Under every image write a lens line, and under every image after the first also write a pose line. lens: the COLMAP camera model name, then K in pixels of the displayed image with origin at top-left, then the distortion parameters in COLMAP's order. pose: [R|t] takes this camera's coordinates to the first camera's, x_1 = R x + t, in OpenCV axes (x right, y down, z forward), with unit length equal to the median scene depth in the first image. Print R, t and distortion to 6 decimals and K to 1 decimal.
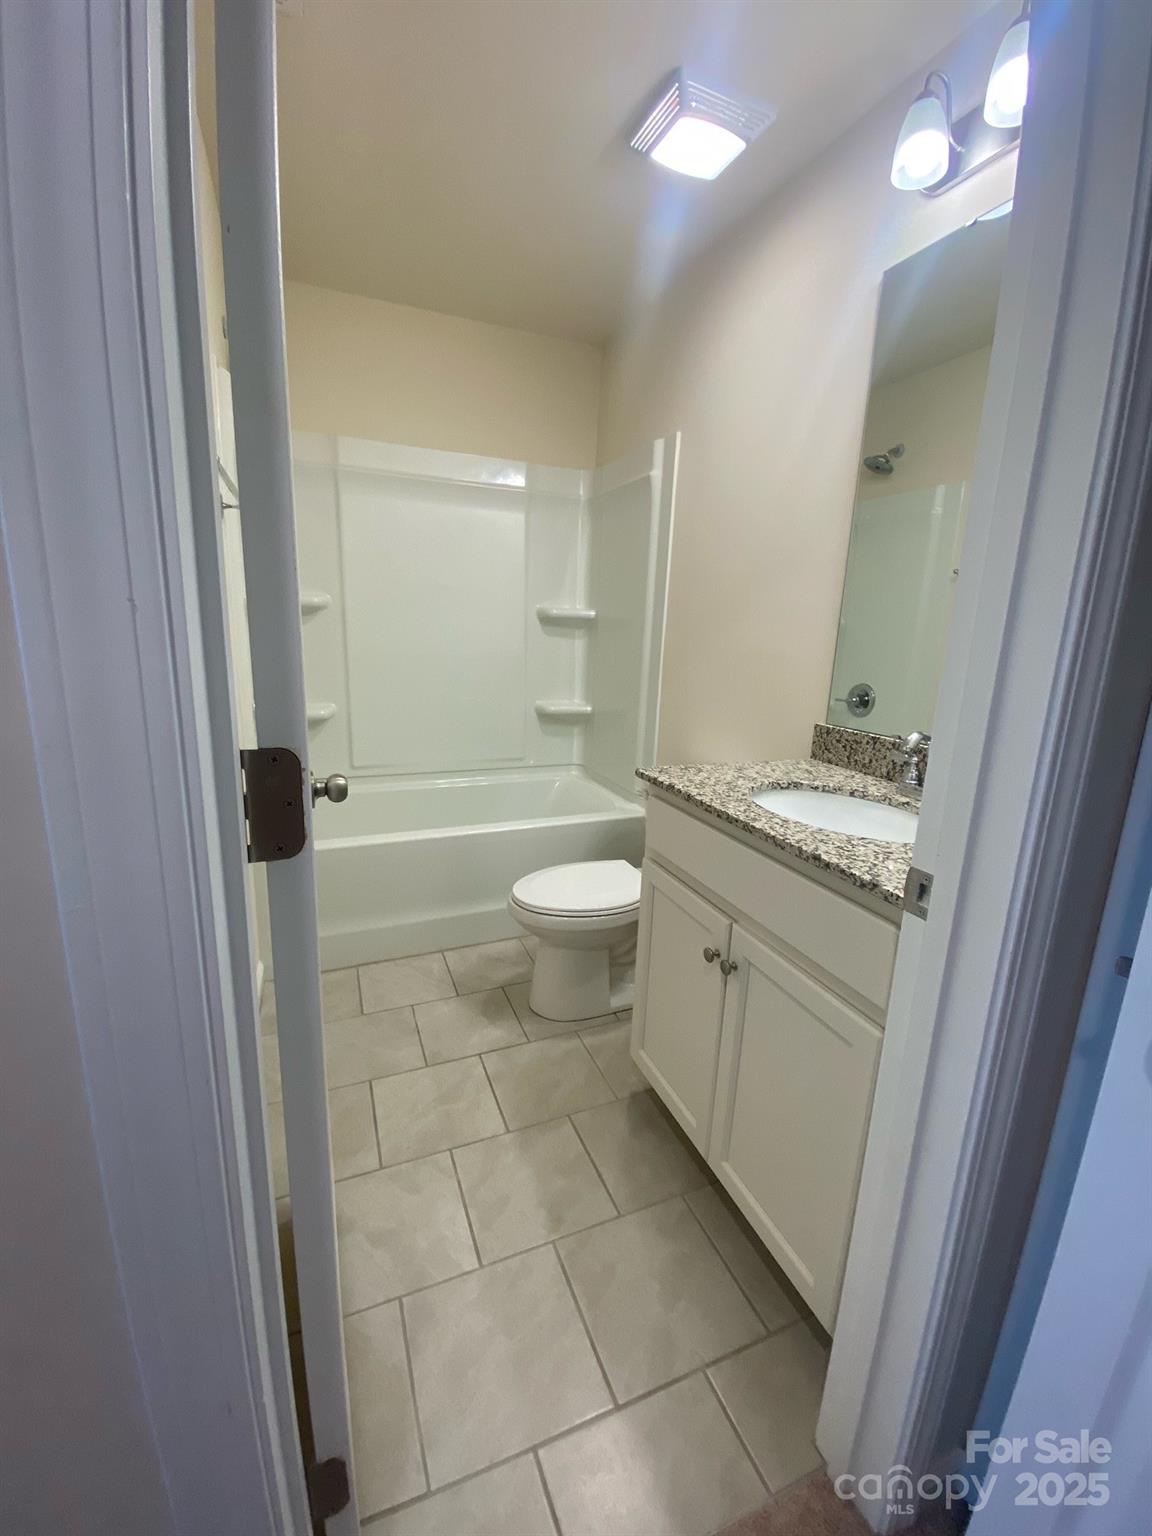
lens RADIAL K [[628.5, 0, 576.0], [0, 628.5, 762.6], [0, 0, 1]] dist [-0.000679, -0.000010]
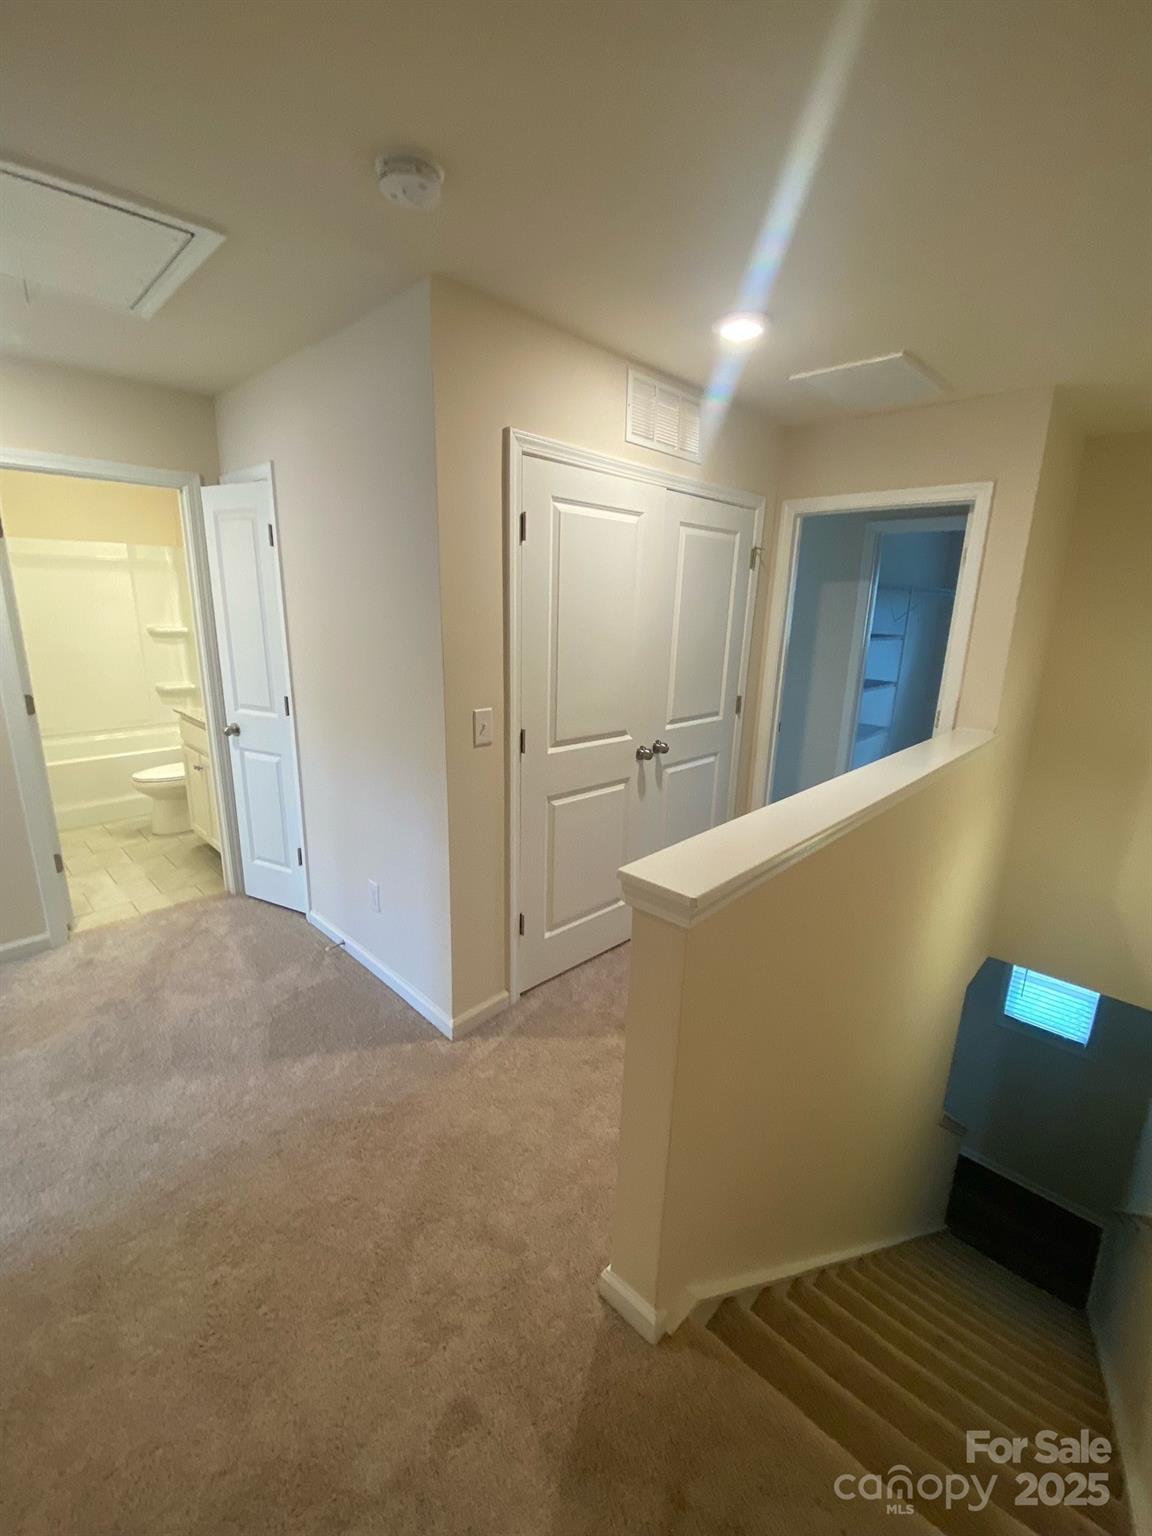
lens RADIAL K [[651.1, 0, 572.4], [0, 651.1, 769.7], [0, 0, 1]] dist [0.000163, -0.000002]
pose [[0.923466, -0.107495, 0.368314, 0.406246], [0.092471, 0.994010, 0.058257, 0.178178], [-0.372370, -0.019740, 0.927874, -1.390318]]
